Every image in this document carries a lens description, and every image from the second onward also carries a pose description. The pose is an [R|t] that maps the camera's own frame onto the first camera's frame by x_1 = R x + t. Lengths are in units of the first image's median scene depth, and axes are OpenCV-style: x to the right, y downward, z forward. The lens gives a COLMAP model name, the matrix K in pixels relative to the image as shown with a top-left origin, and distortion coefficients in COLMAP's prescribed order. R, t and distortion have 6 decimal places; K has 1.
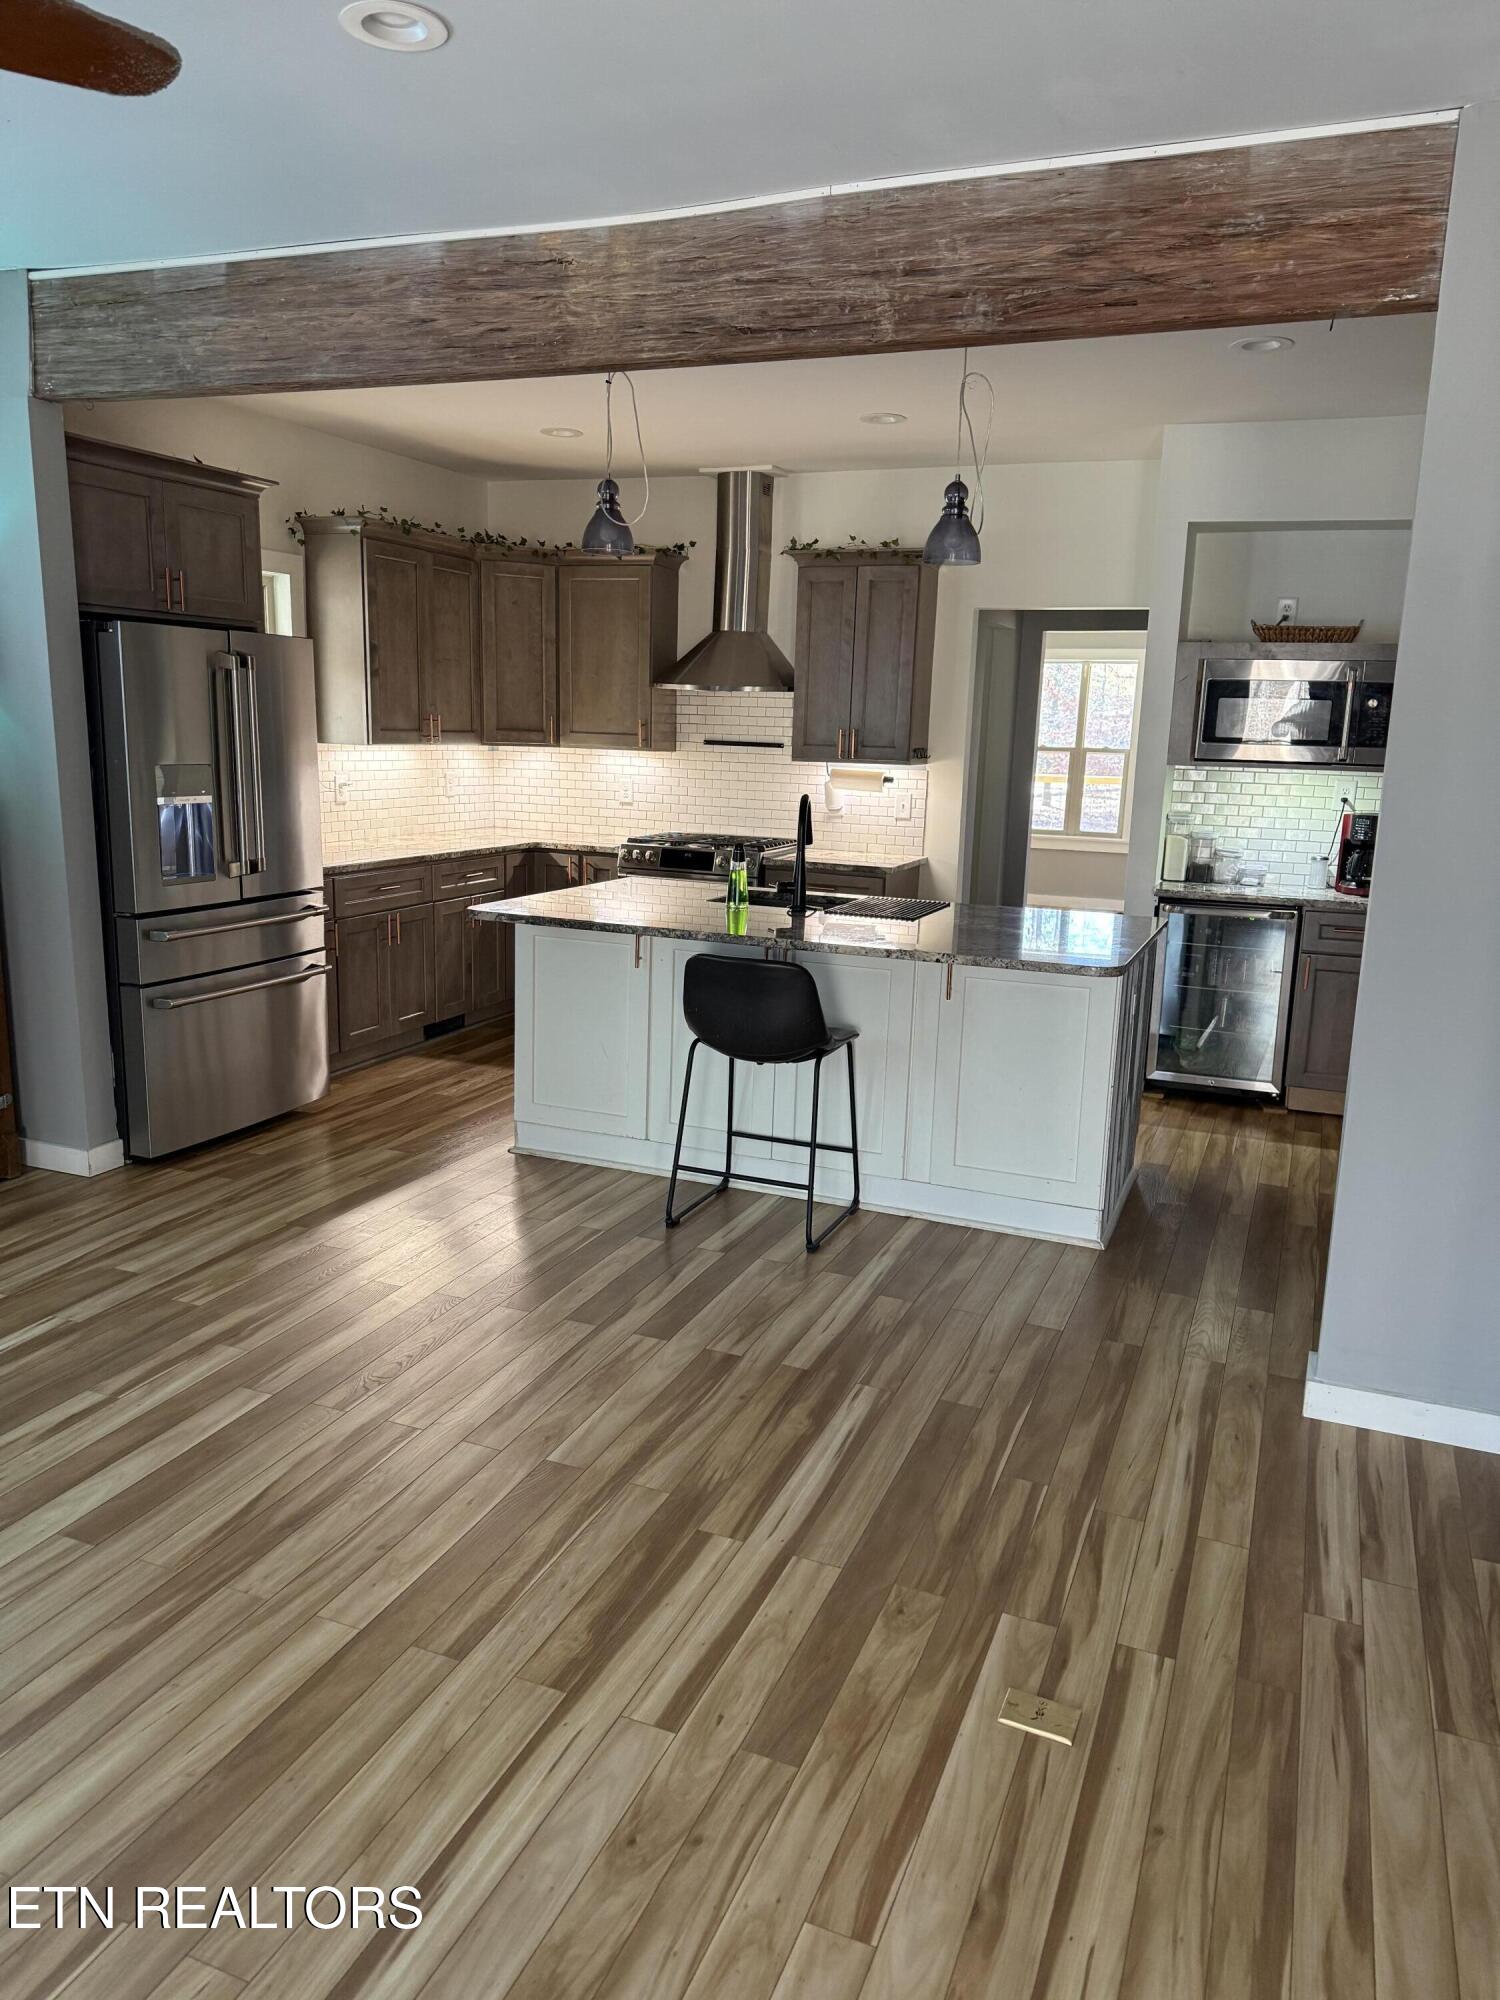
lens RADIAL K [[1416.3, 0, 746.0], [0, 1416.3, 1008.2], [0, 0, 1]] dist [0.044017, -0.032567]
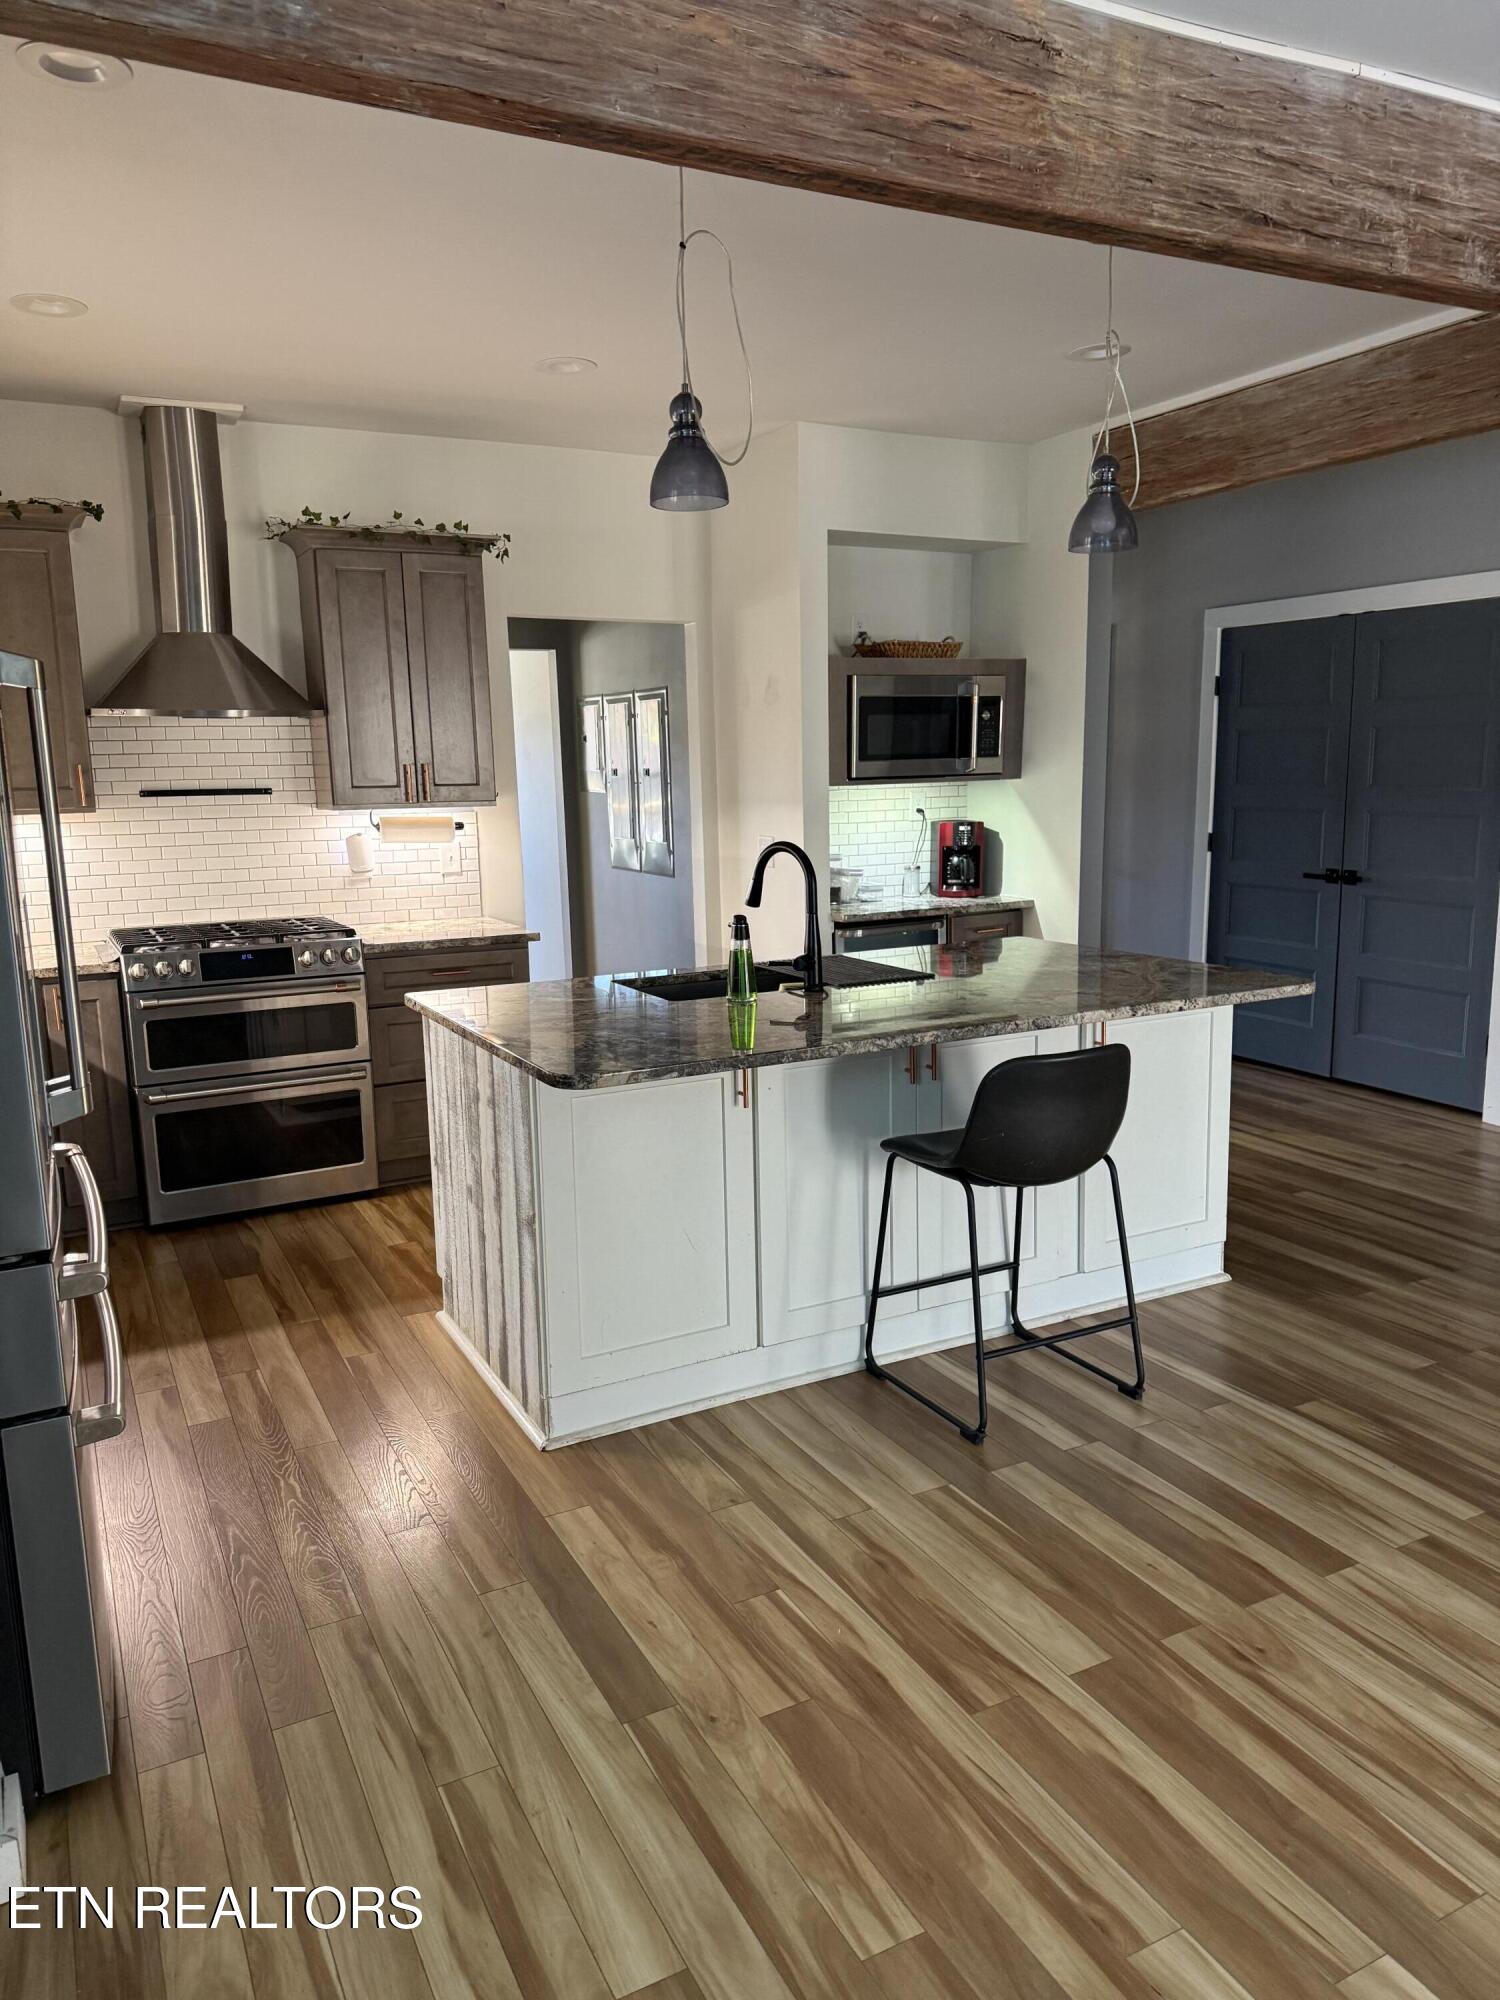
lens RADIAL K [[1416.3, 0, 735.9], [0, 1416.3, 1001.0], [0, 0, 1]] dist [0.044017, -0.032567]
pose [[0.650204, -0.168751, 0.740782, -0.772151], [0.186801, 0.980599, 0.059421, -0.160333], [-0.736437, 0.099743, 0.669113, 0.704972]]
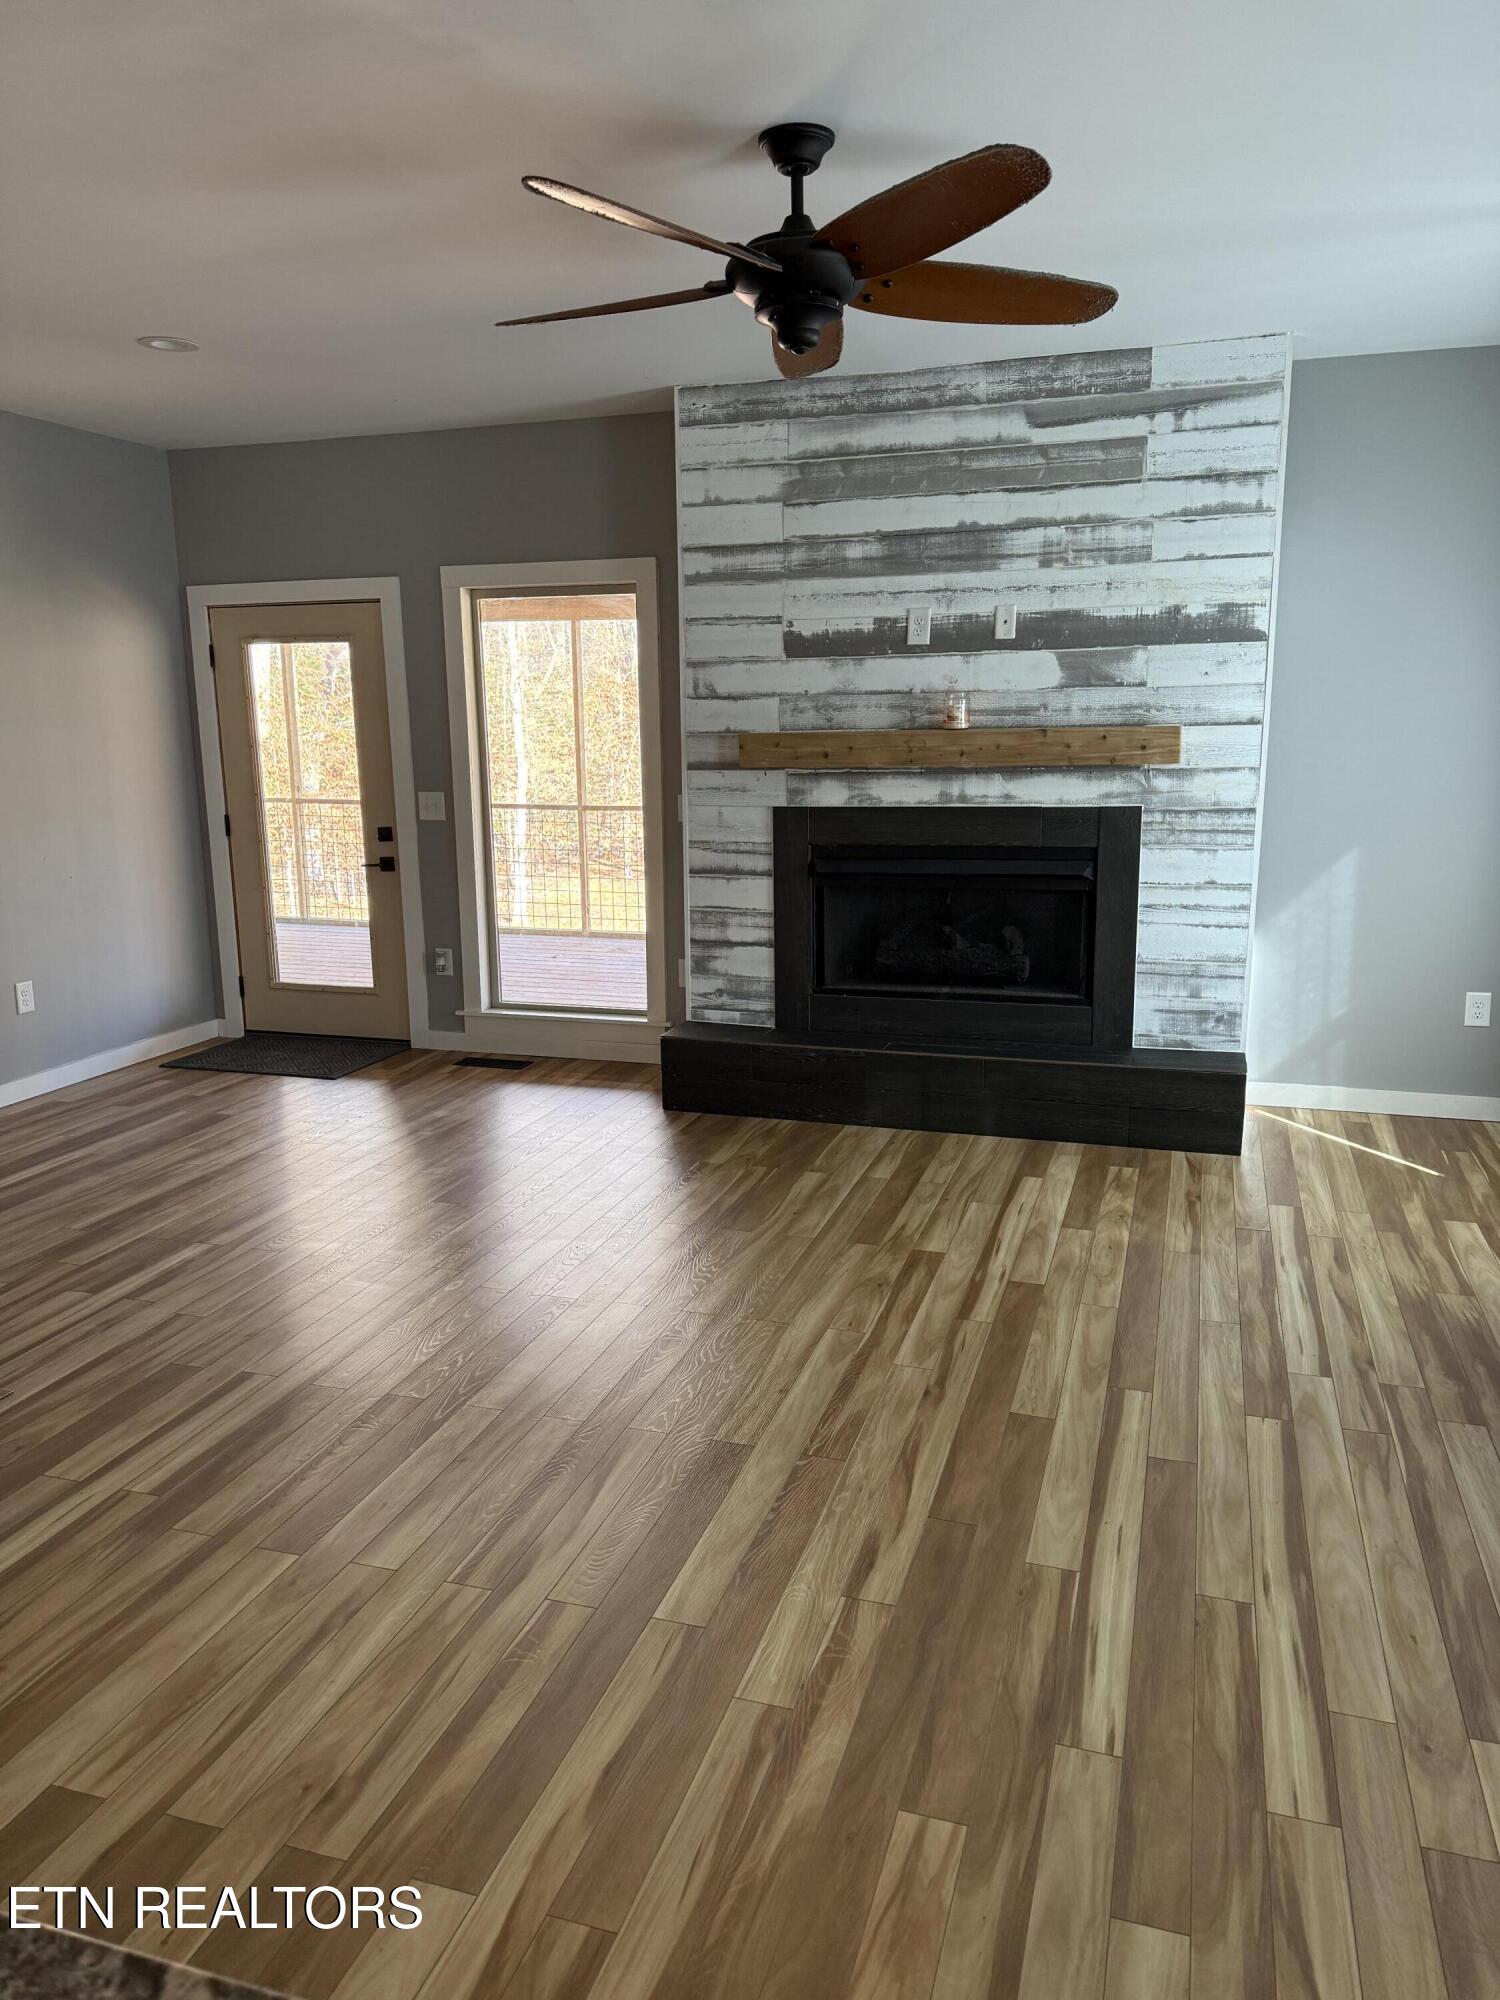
lens RADIAL K [[1416.3, 0, 749.1], [0, 1416.3, 1002.3], [0, 0, 1]] dist [0.044017, -0.032567]
pose [[-0.996719, 0.001749, -0.080923, -0.292570], [-0.029943, 0.920877, 0.388701, -0.297005], [0.075200, 0.389848, -0.917803, 1.429430]]
